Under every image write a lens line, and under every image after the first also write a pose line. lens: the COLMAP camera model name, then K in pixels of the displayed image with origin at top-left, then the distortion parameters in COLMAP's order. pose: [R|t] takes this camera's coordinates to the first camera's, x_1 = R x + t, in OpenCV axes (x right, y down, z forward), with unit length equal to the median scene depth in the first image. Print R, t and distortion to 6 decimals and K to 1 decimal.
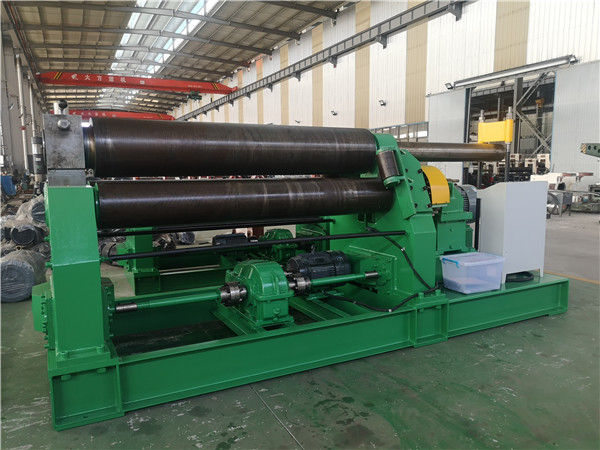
lens RADIAL K [[490.0, 0, 313.1], [0, 490.0, 229.7], [0, 0, 1]] dist [0.044168, -0.054212]
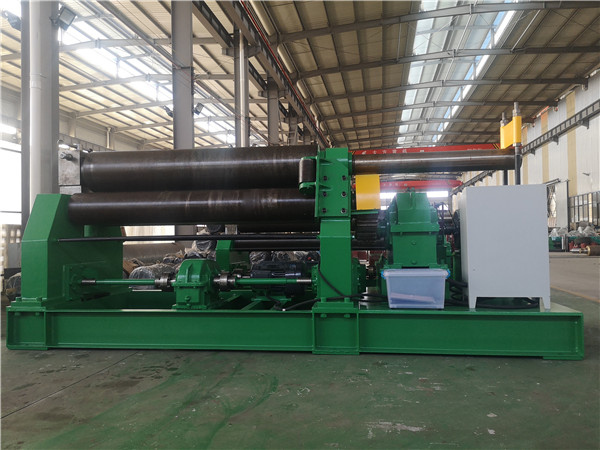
lens RADIAL K [[490.0, 0, 304.5], [0, 490.0, 227.2], [0, 0, 1]] dist [0.044168, -0.054212]
pose [[0.802933, -0.021136, -0.595695, 0.655157], [-0.063950, 0.990548, -0.121345, 0.092155], [0.592629, 0.135527, 0.793992, 0.156354]]
